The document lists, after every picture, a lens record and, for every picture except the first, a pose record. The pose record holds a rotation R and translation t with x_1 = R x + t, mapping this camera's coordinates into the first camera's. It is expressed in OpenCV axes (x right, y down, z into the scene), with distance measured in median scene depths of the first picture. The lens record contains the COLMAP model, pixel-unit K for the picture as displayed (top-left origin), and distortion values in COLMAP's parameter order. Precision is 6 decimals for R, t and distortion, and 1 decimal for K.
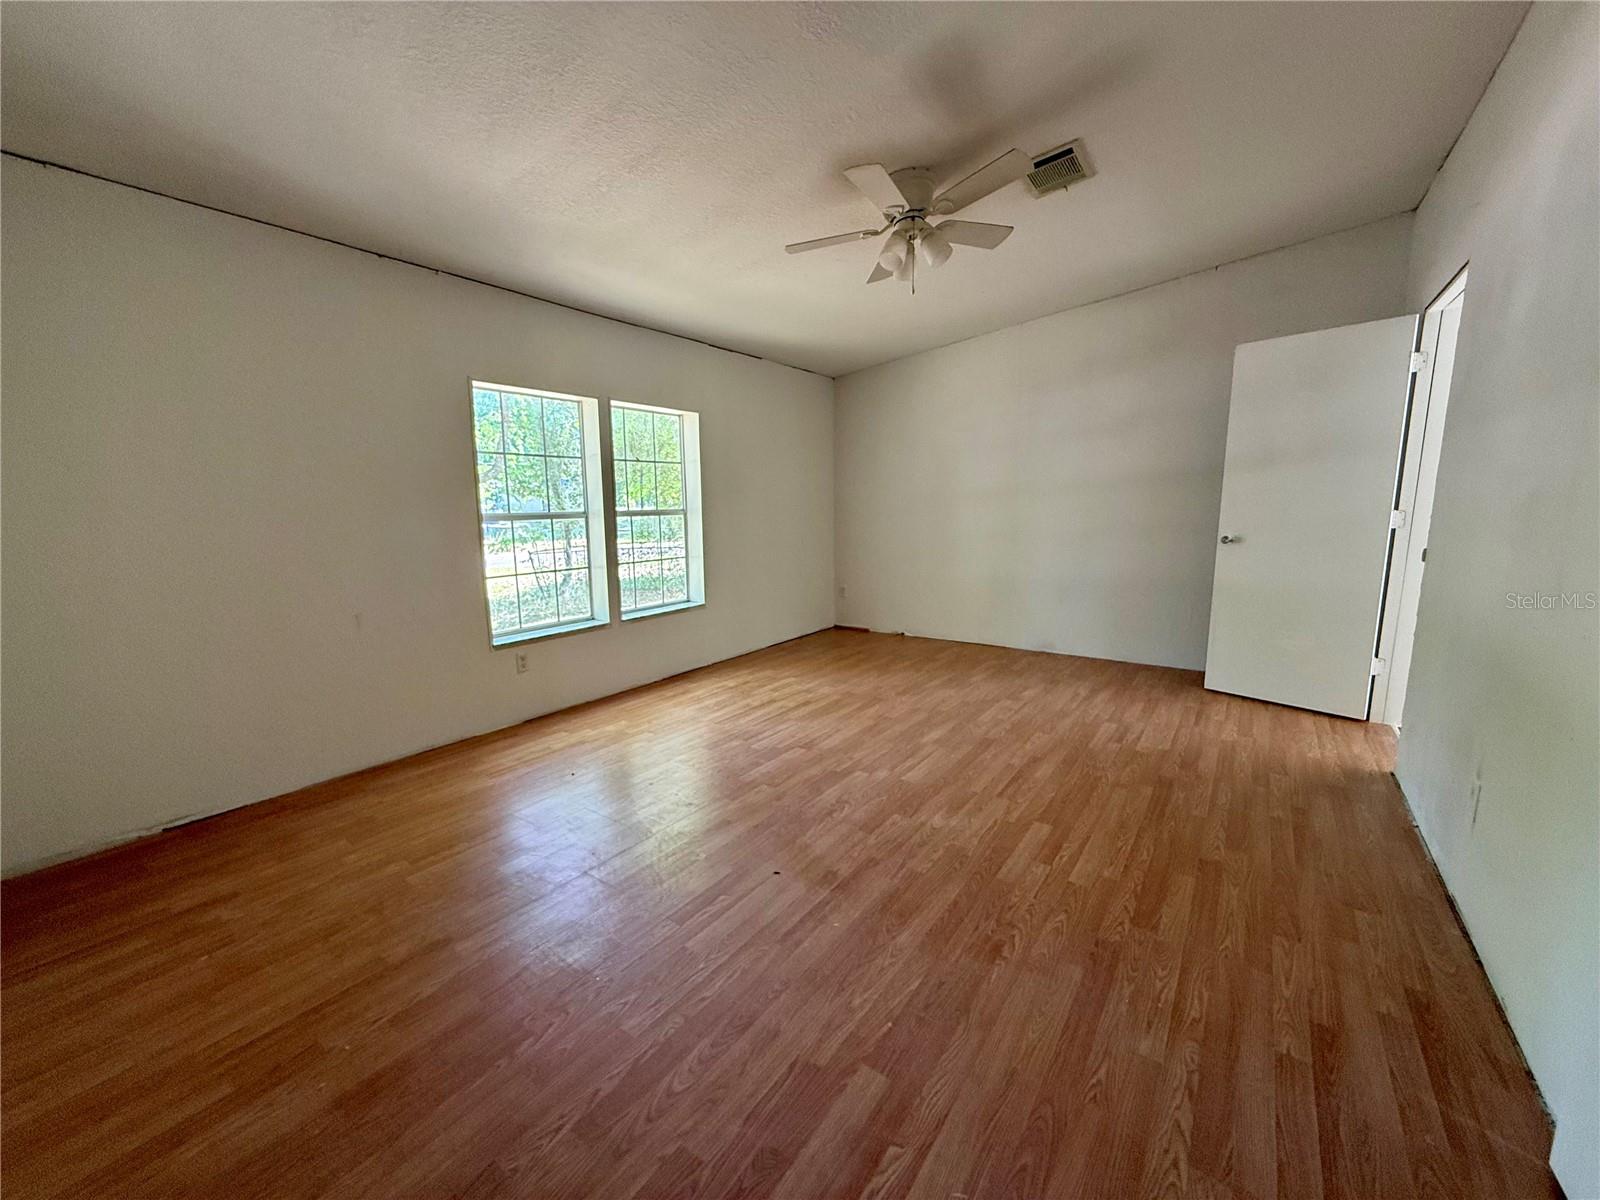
lens RADIAL K [[638.3, 0, 791.9], [0, 638.3, 603.8], [0, 0, 1]] dist [0.001281, -0.000545]
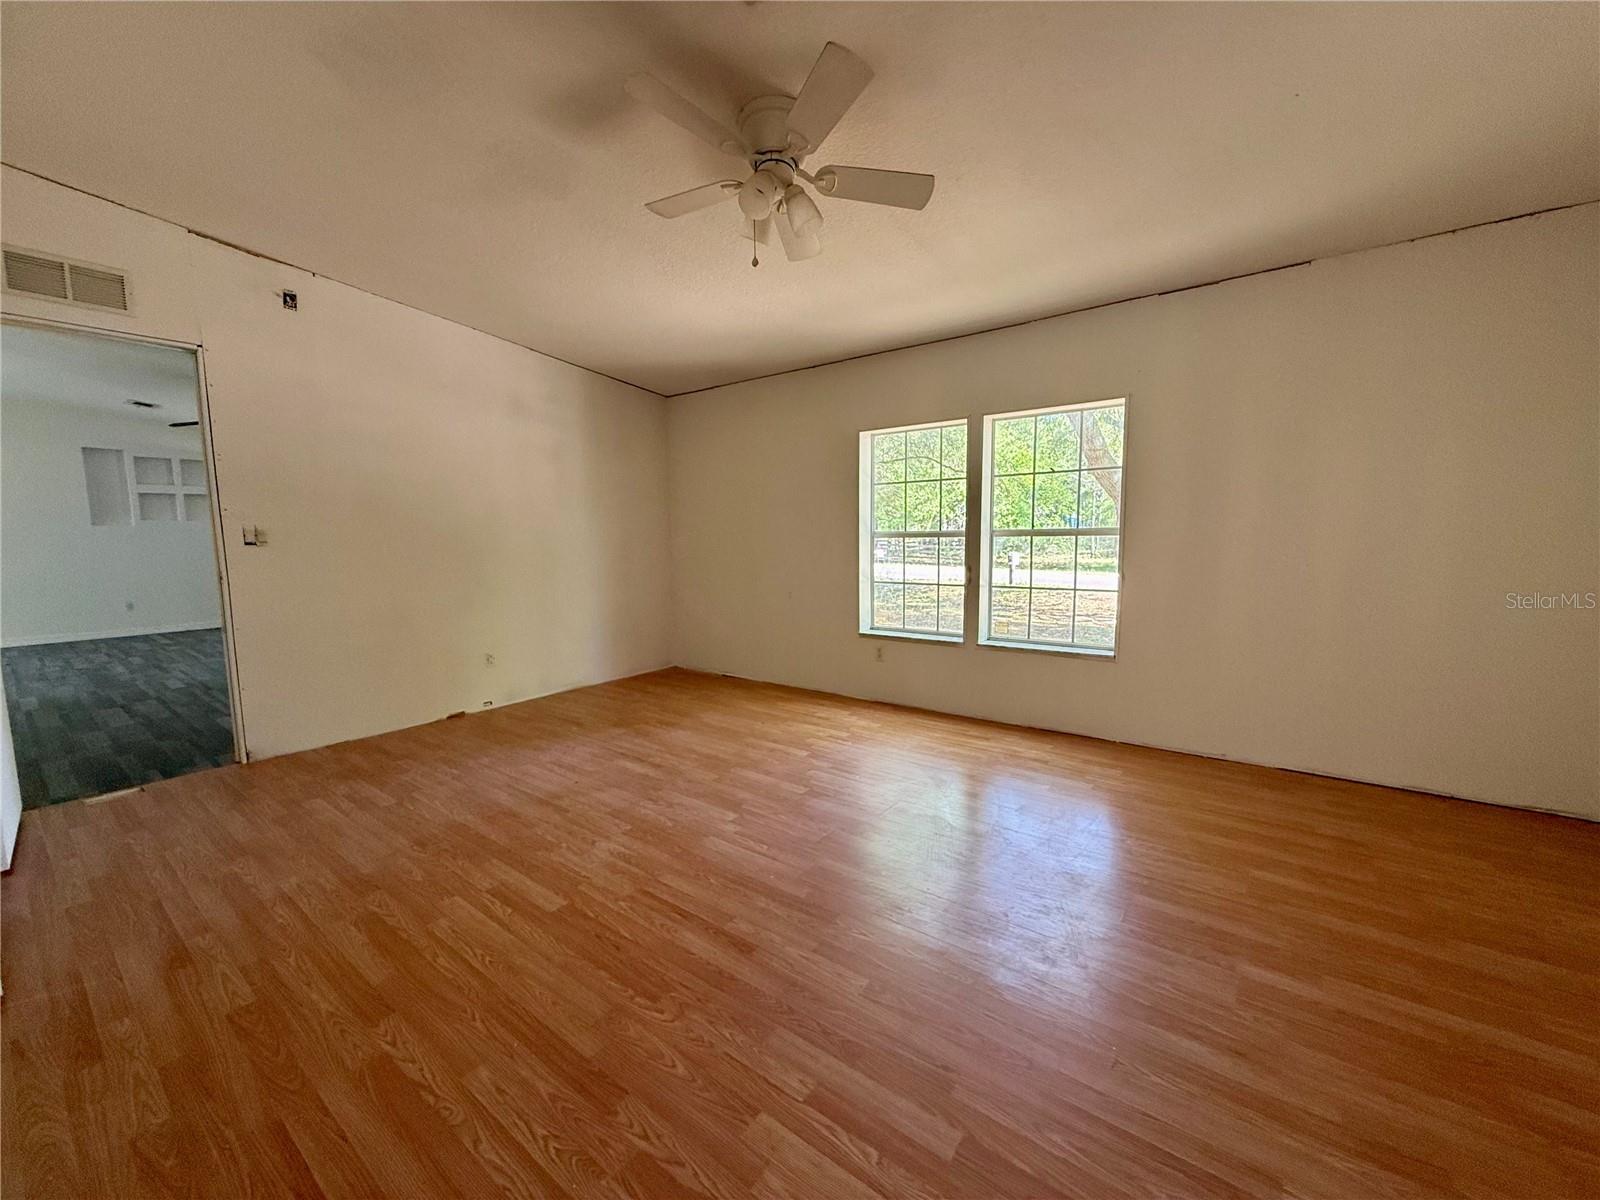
lens RADIAL K [[638.3, 0, 804.6], [0, 638.3, 608.9], [0, 0, 1]] dist [0.001281, -0.000545]
pose [[-0.019529, 0.129523, -0.991384, 0.918948], [-0.142835, 0.981041, 0.130985, -0.154361], [0.989554, 0.144162, -0.000658, 0.990757]]
